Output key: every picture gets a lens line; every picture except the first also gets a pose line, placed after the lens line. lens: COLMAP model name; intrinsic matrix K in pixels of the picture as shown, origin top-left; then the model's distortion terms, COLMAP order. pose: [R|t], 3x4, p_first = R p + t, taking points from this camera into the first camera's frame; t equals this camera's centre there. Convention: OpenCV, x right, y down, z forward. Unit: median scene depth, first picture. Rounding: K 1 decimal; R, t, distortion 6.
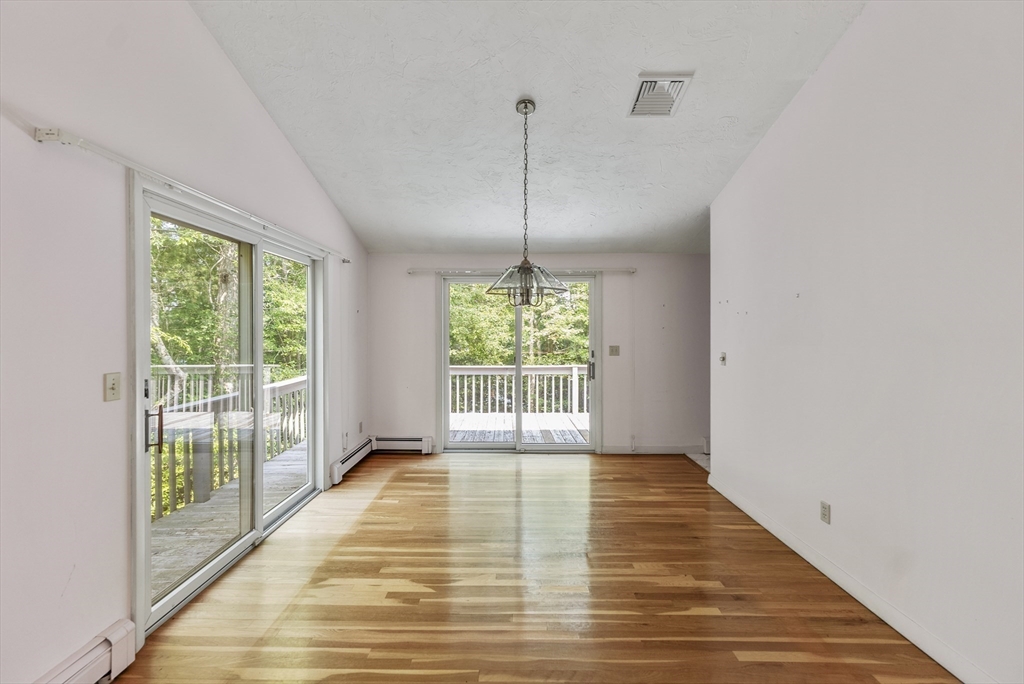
lens RADIAL K [[414.9, 0, 512.9], [0, 414.9, 331.2], [0, 0, 1]] dist [0.001662, -0.000165]
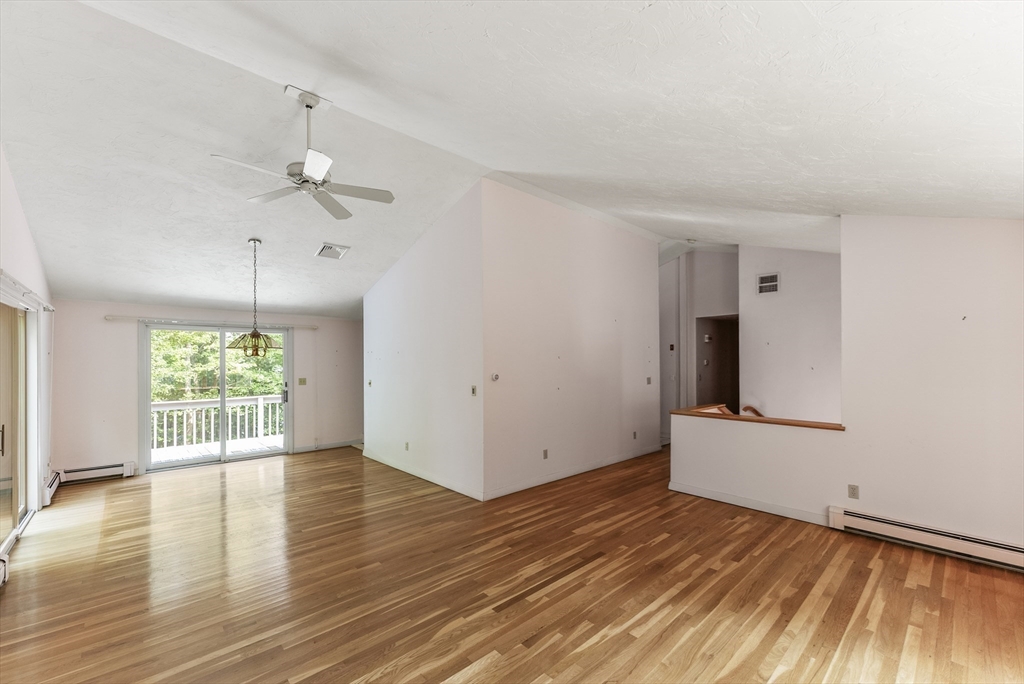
lens RADIAL K [[414.9, 0, 510.7], [0, 414.9, 360.6], [0, 0, 1]] dist [0.001662, -0.000165]
pose [[0.736634, -0.002088, 0.676288, -0.207726], [0.005655, 0.999979, -0.003072, -0.018816], [-0.676268, 0.006087, 0.736631, -0.584050]]
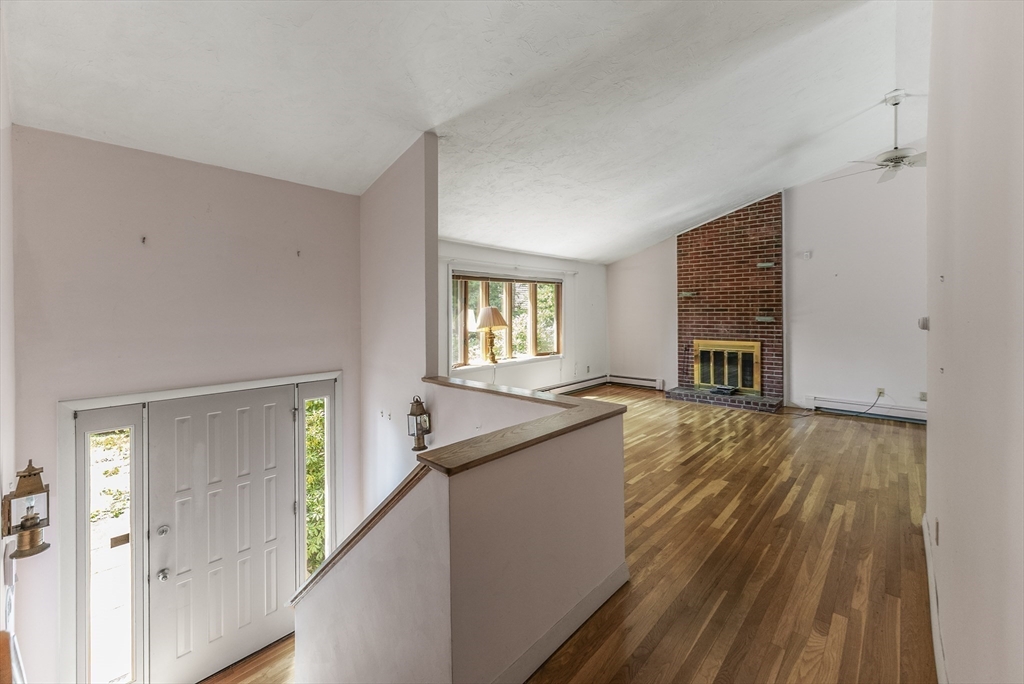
lens RADIAL K [[414.9, 0, 513.8], [0, 414.9, 314.6], [0, 0, 1]] dist [0.001662, -0.000165]
pose [[-0.669502, 0.006324, -0.742783, 1.176176], [0.003221, 0.999979, 0.005611, 0.001981], [0.742803, 0.001364, -0.669509, 0.112810]]
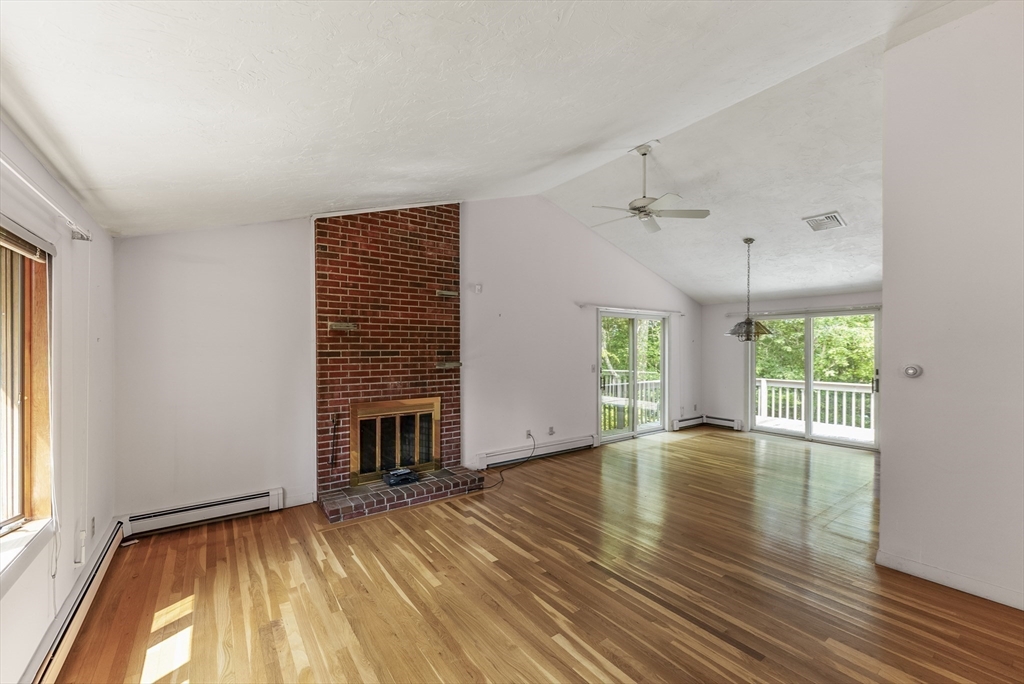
lens RADIAL K [[414.9, 0, 512.6], [0, 414.9, 350.4], [0, 0, 1]] dist [0.001662, -0.000165]
pose [[0.594928, 0.004152, -0.803768, 0.557307], [-0.001301, 0.999990, 0.004203, -0.013813], [0.803778, -0.001455, 0.594928, -0.630360]]
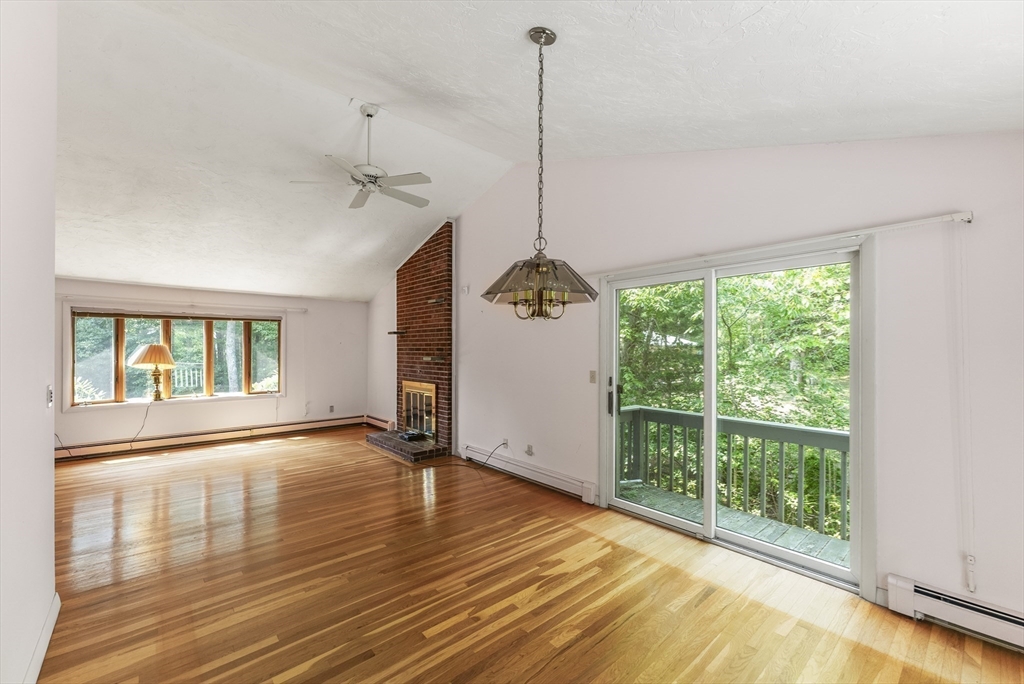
lens RADIAL K [[414.9, 0, 510.5], [0, 414.9, 346.6], [0, 0, 1]] dist [0.001662, -0.000165]
pose [[-0.751923, -0.006129, -0.659222, 0.311435], [-0.003758, 0.999980, -0.005010, -0.006288], [0.659240, -0.001290, -0.751931, 0.873540]]
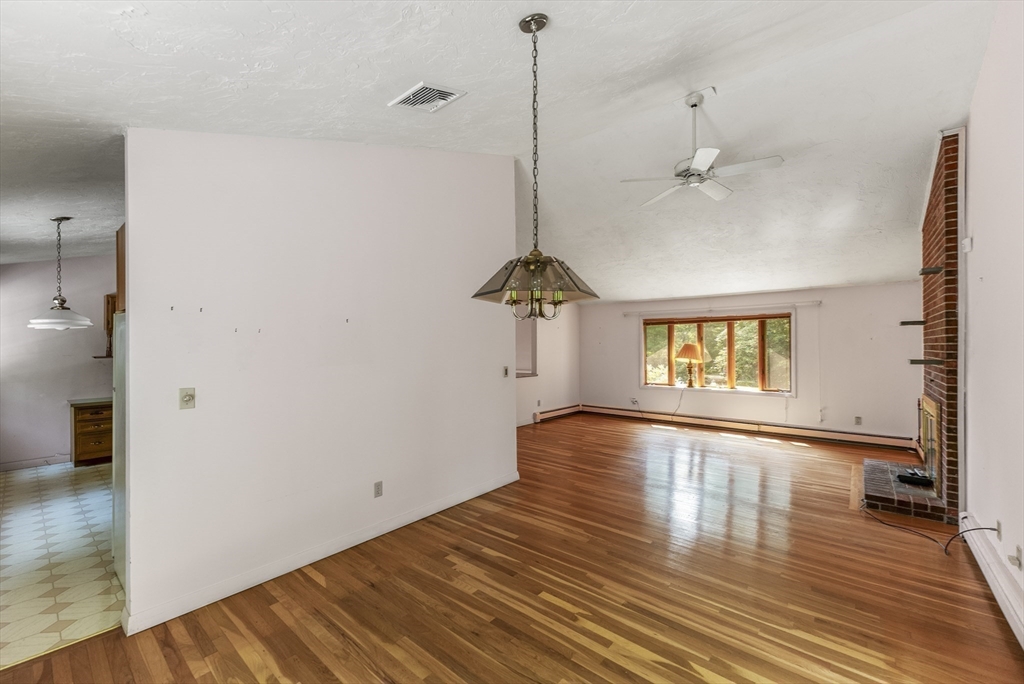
lens RADIAL K [[414.9, 0, 511.3], [0, 414.9, 346.2], [0, 0, 1]] dist [0.001662, -0.000165]
pose [[-0.765560, 0.000892, 0.643364, -0.218338], [0.003656, 0.999989, 0.002964, -0.010904], [-0.643354, 0.004621, -0.765555, 0.898890]]
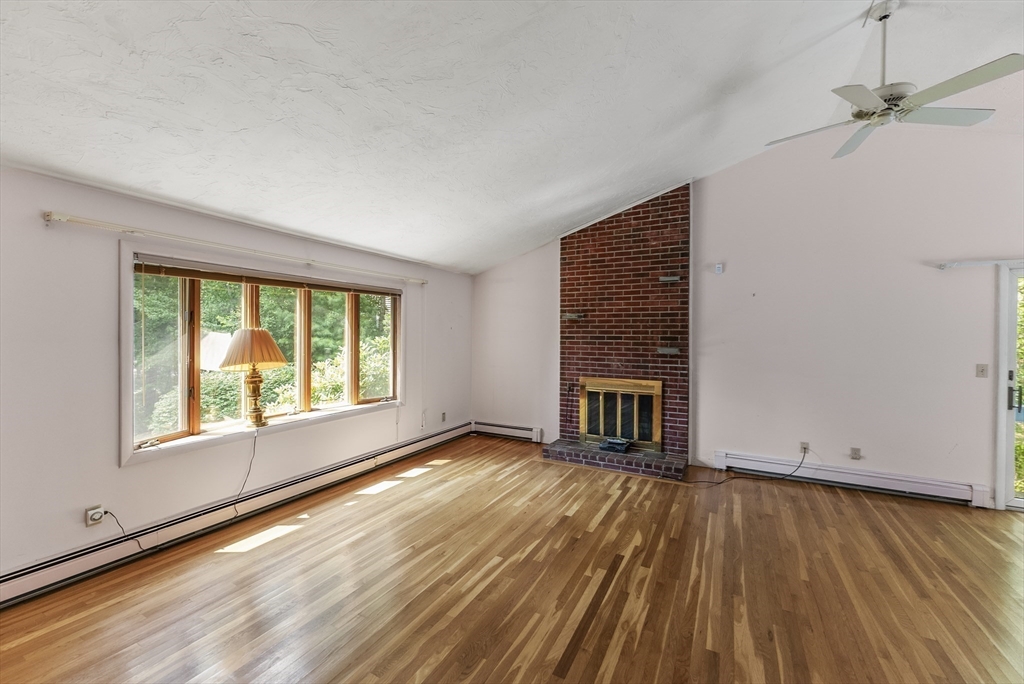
lens RADIAL K [[414.9, 0, 511.5], [0, 414.9, 337.4], [0, 0, 1]] dist [0.001662, -0.000165]
pose [[-0.464855, 0.000934, -0.885387, 0.722830], [-0.009862, 0.999932, 0.006233, -0.008263], [0.885332, 0.011629, -0.464814, -0.045501]]
